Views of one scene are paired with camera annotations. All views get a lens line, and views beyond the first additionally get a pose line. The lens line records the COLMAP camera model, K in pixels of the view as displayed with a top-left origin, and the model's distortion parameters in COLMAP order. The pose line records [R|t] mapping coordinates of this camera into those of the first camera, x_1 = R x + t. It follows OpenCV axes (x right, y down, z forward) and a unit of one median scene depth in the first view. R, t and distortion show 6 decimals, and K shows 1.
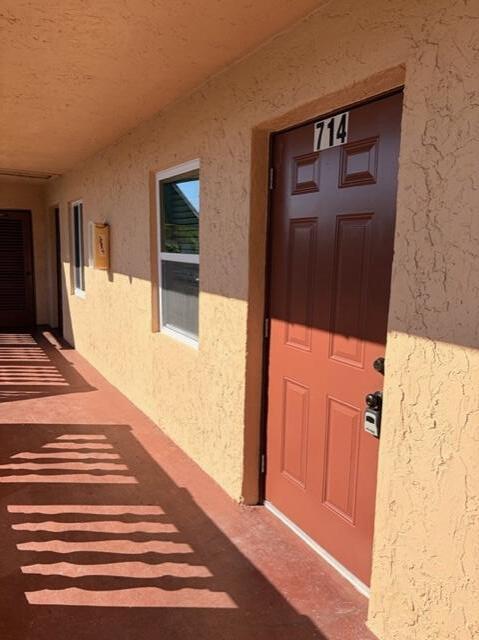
lens RADIAL K [[481.2, 0, 239.5], [0, 481.2, 320.0], [0, 0, 1]] dist [0.000609, 0.000026]
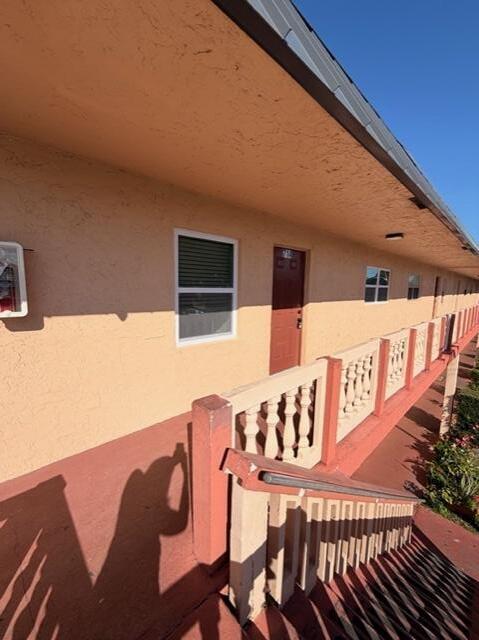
lens RADIAL K [[261.0, 0, 239.5], [0, 261.0, 320.0], [0, 0, 1]] dist [-0.030559, -0.000067]
pose [[-0.283239, -0.142991, 0.948330, -1.064726], [0.119741, 0.975813, 0.182898, -0.196768], [-0.951545, 0.165358, -0.259266, 1.253945]]
